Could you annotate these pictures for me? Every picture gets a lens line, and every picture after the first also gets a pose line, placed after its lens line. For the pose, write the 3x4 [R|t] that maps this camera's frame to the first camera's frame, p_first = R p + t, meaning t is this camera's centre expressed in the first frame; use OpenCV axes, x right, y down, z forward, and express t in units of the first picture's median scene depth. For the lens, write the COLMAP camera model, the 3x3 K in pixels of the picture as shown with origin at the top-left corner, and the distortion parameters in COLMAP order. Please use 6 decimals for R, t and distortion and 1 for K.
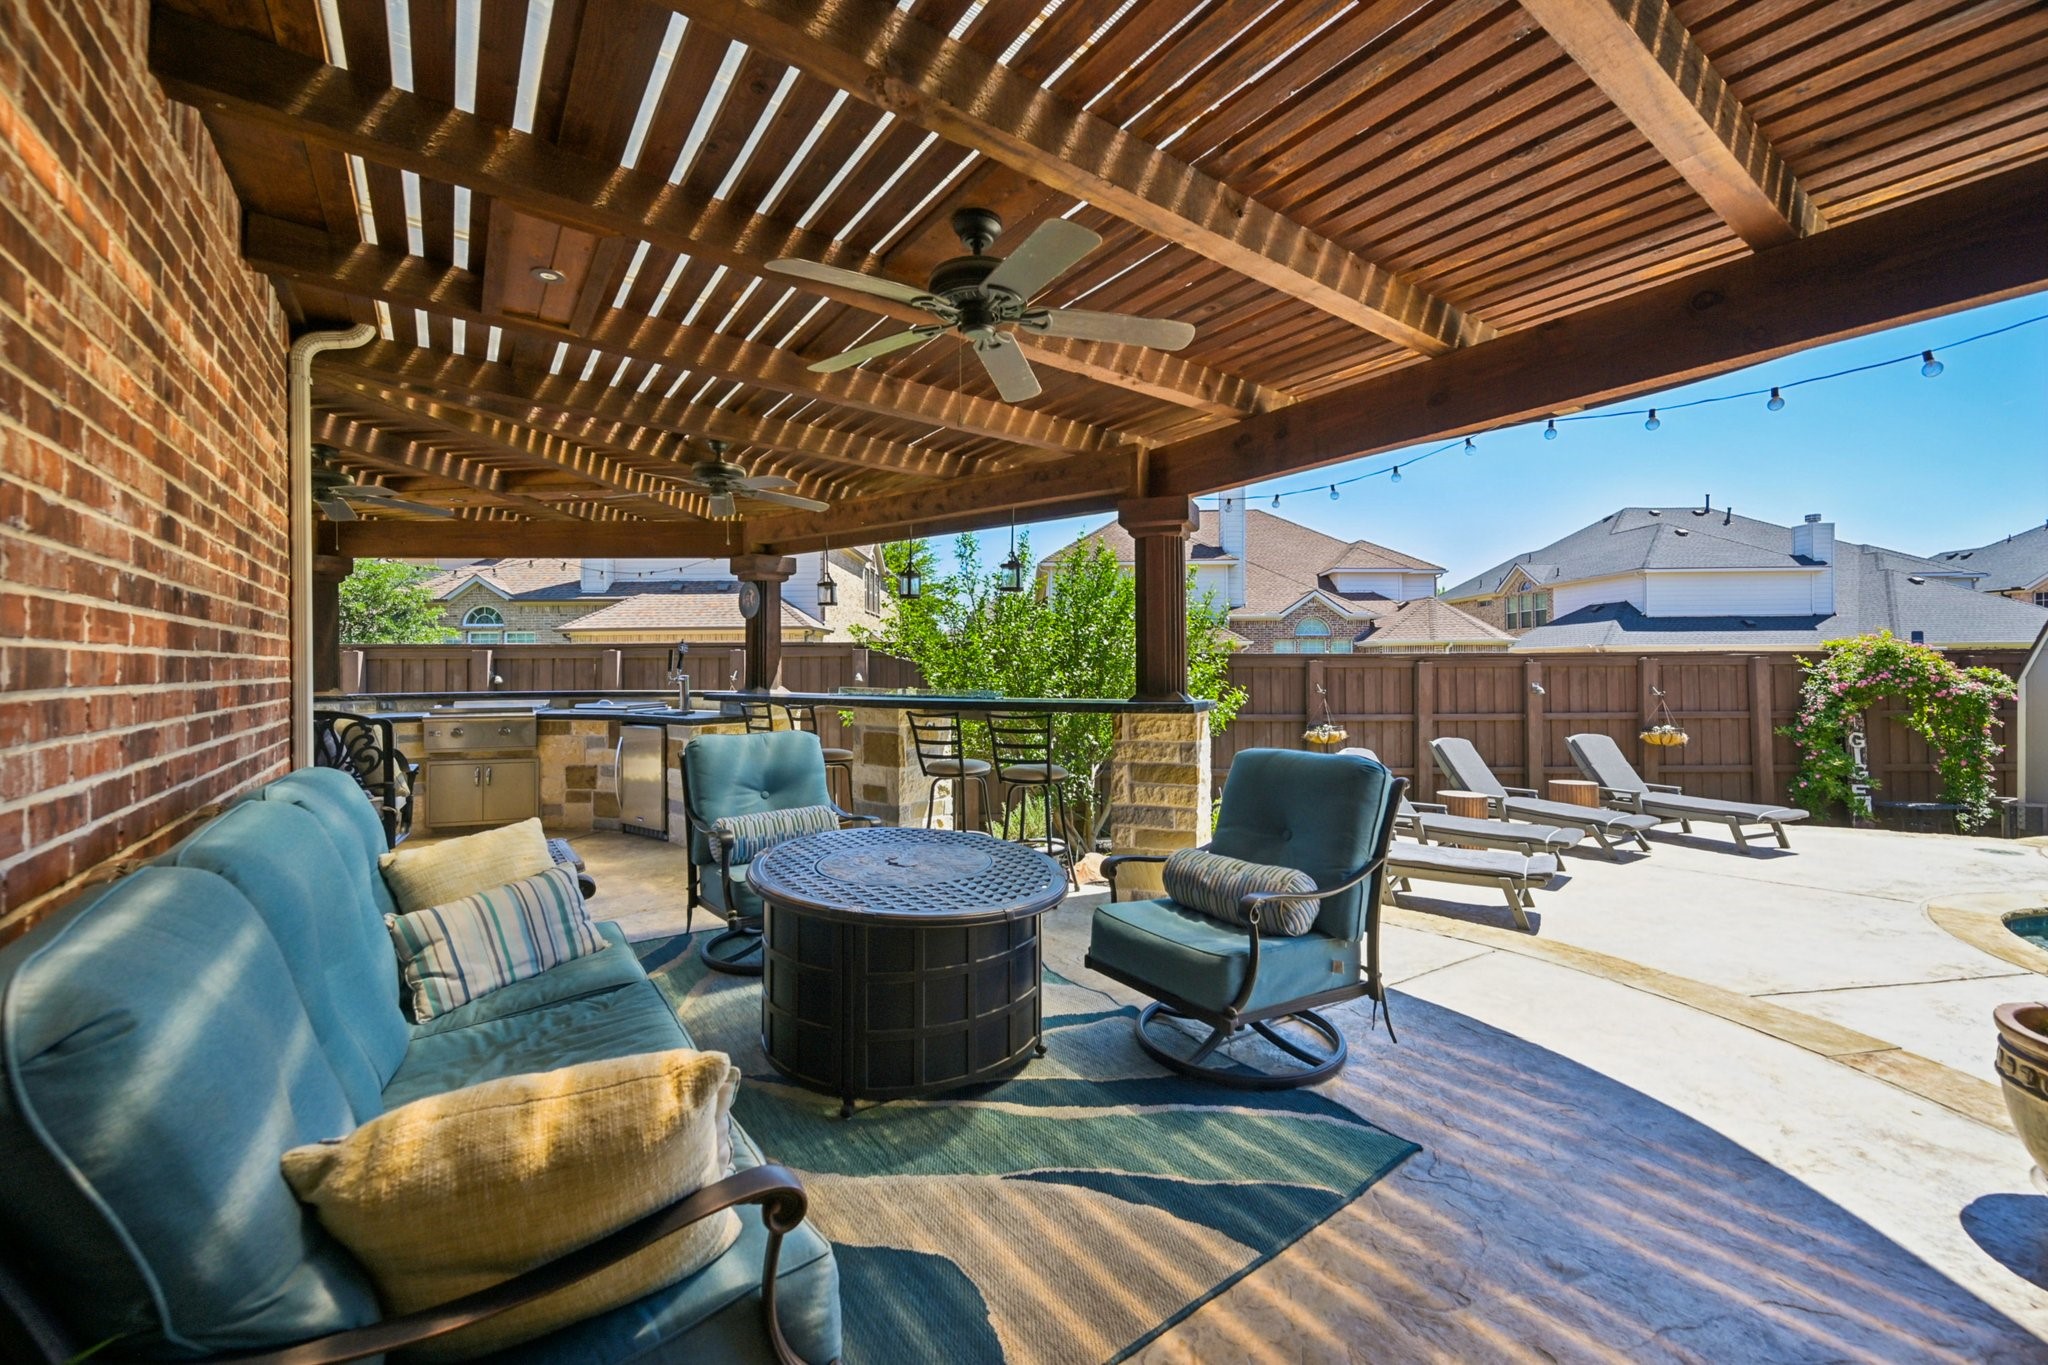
lens RADIAL K [[811.6, 0, 1028.2], [0, 811.6, 666.1], [0, 0, 1]] dist [-0.002533, -0.000309]
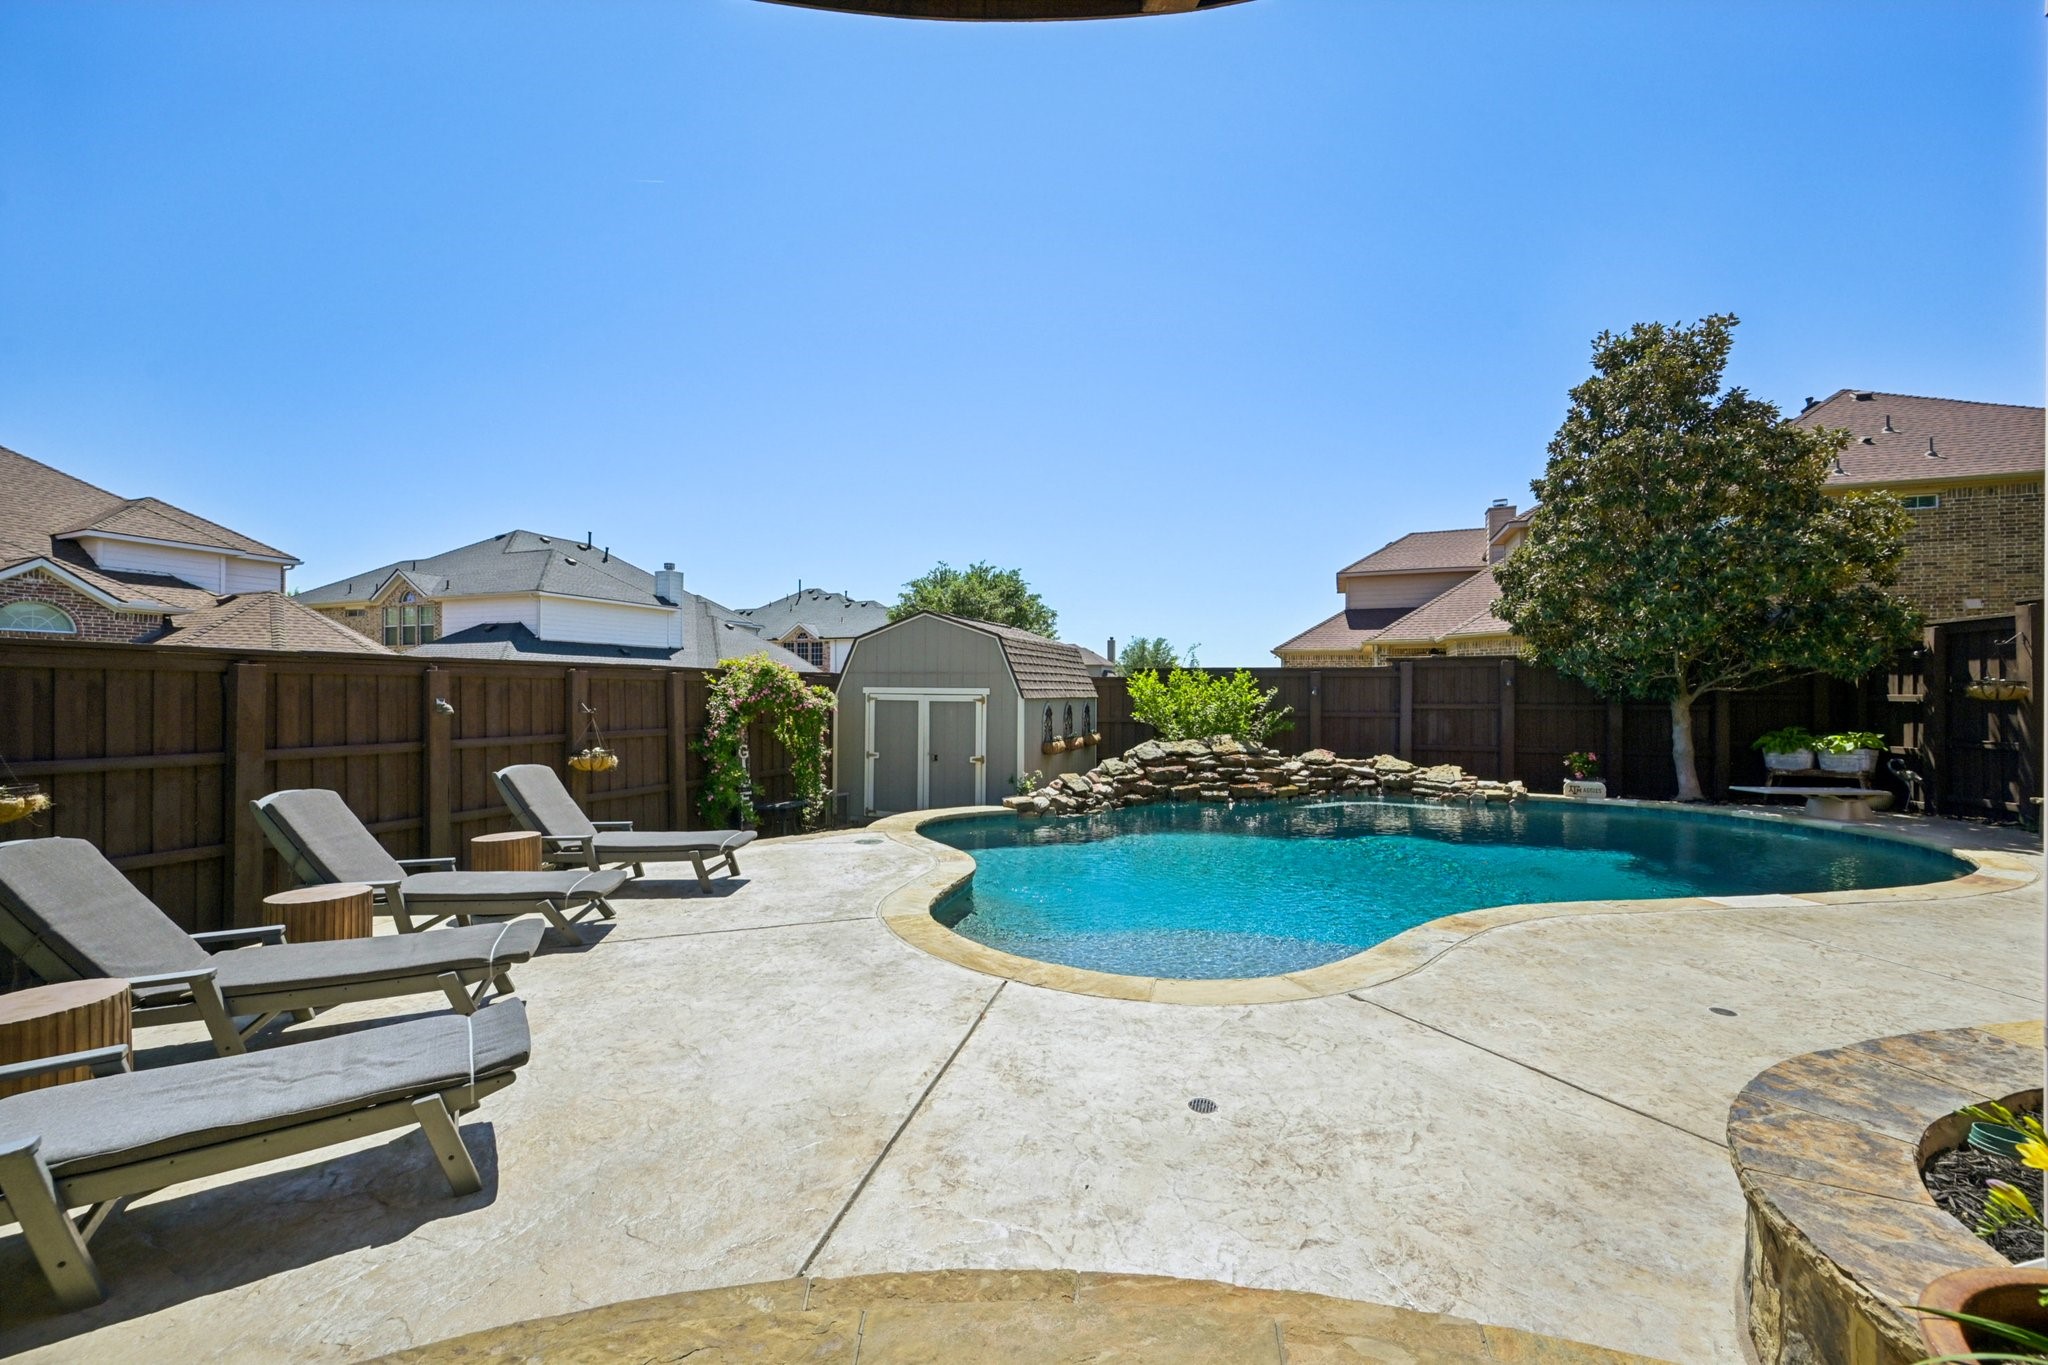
lens RADIAL K [[811.6, 0, 1029.1], [0, 811.6, 686.4], [0, 0, 1]] dist [-0.002533, -0.000309]
pose [[0.353506, 0.014342, 0.935322, 0.136562], [-0.006596, 0.999896, -0.012839, 0.015774], [-0.935409, -0.001631, 0.353563, 0.256685]]
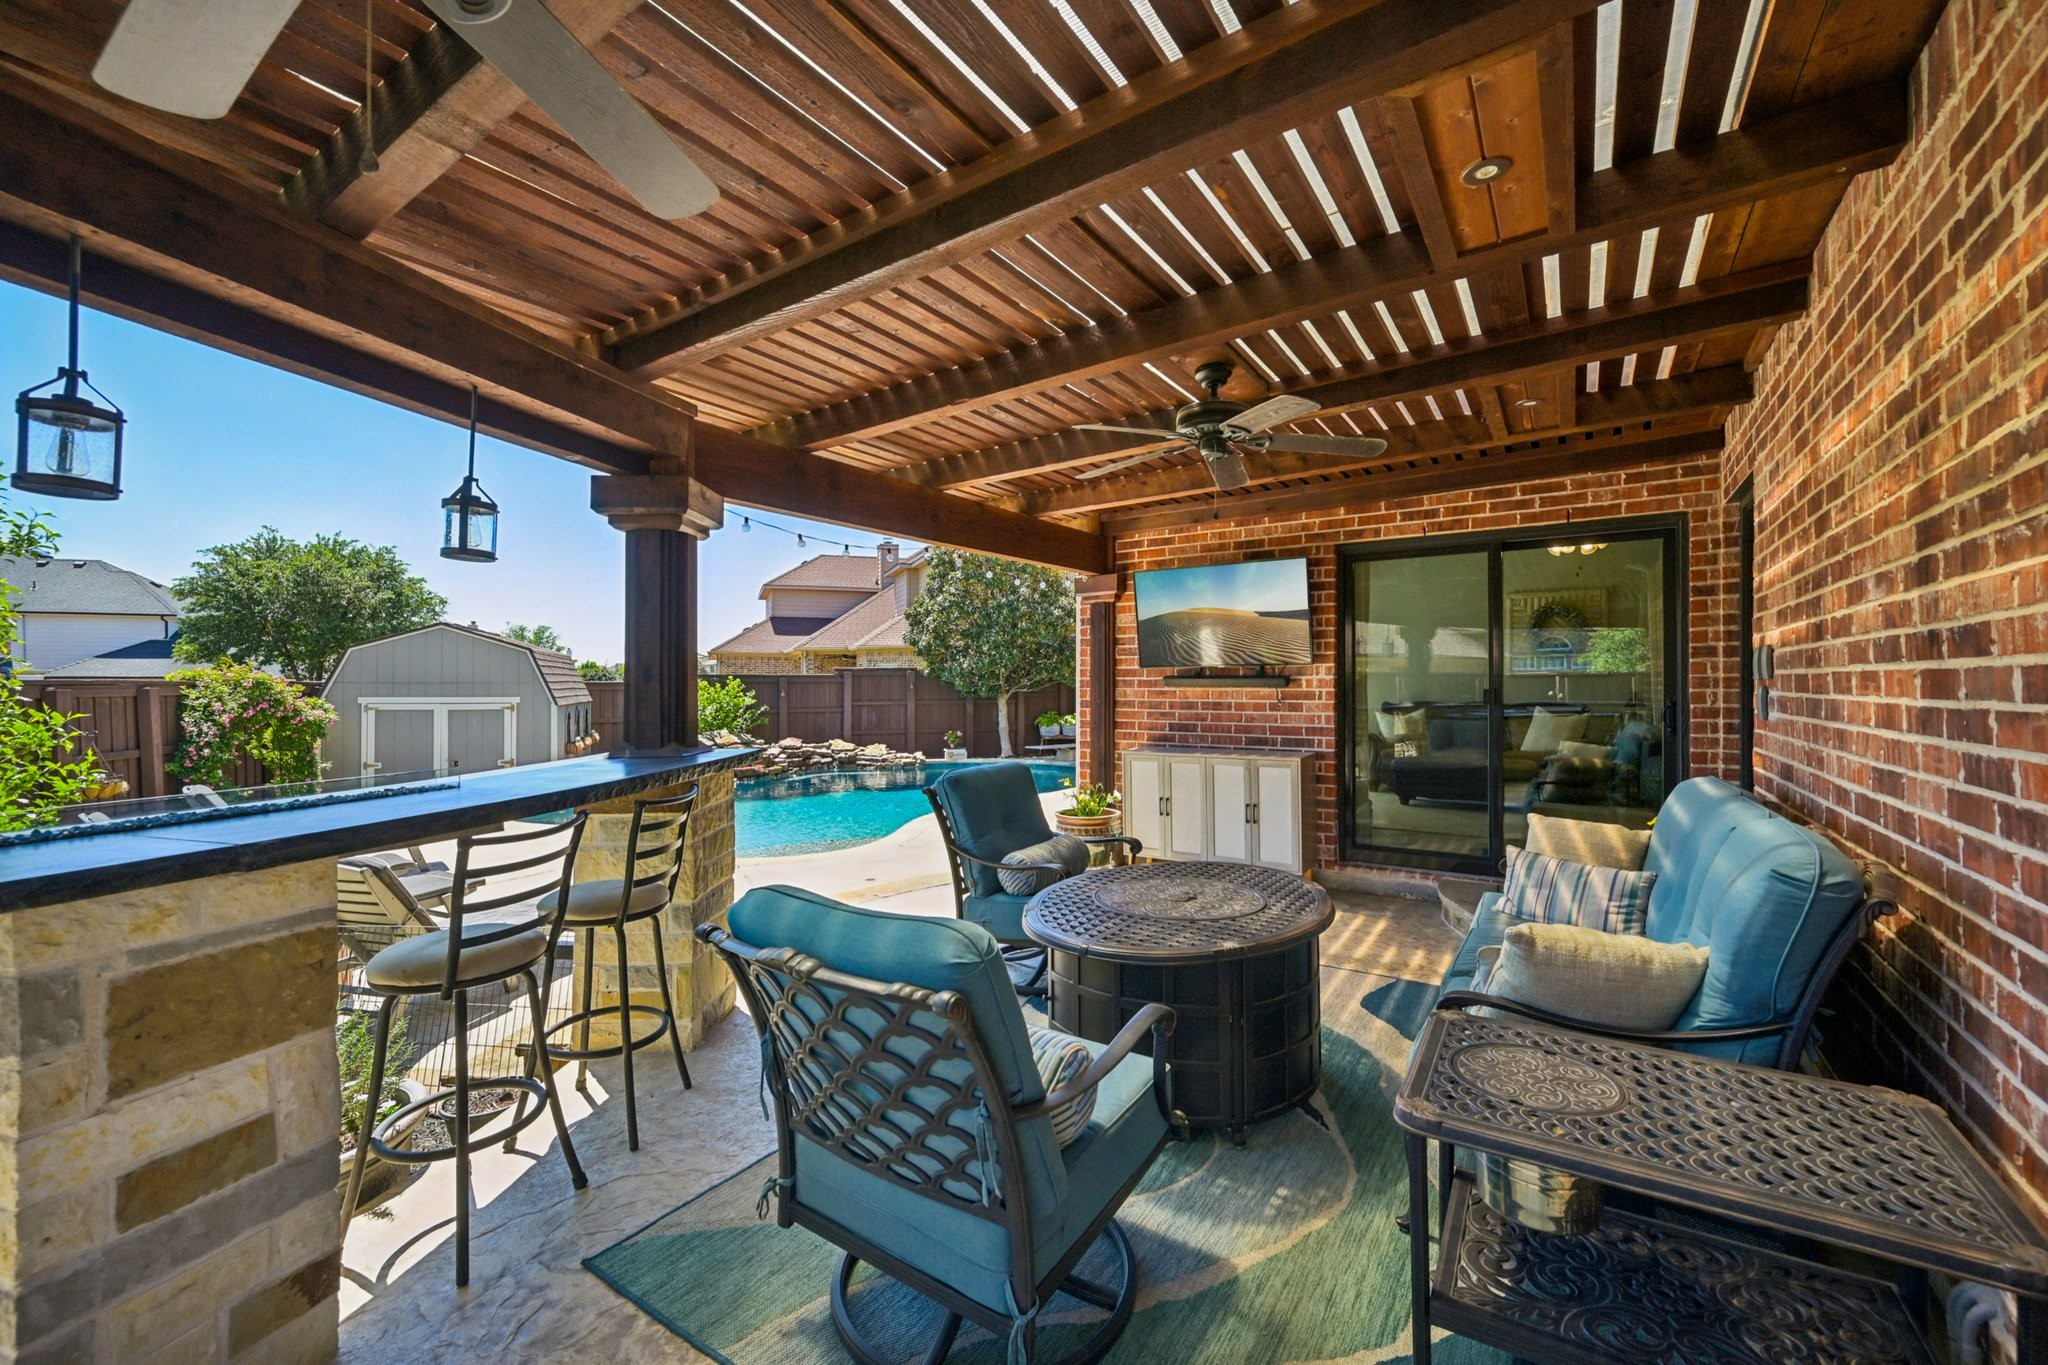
lens RADIAL K [[811.6, 0, 1028.5], [0, 811.6, 680.4], [0, 0, 1]] dist [-0.002533, -0.000309]
pose [[-0.351010, 0.010444, 0.936314, -0.284474], [0.003864, 0.999945, -0.009705, -0.006754], [-0.936364, 0.000211, -0.351031, 0.415662]]
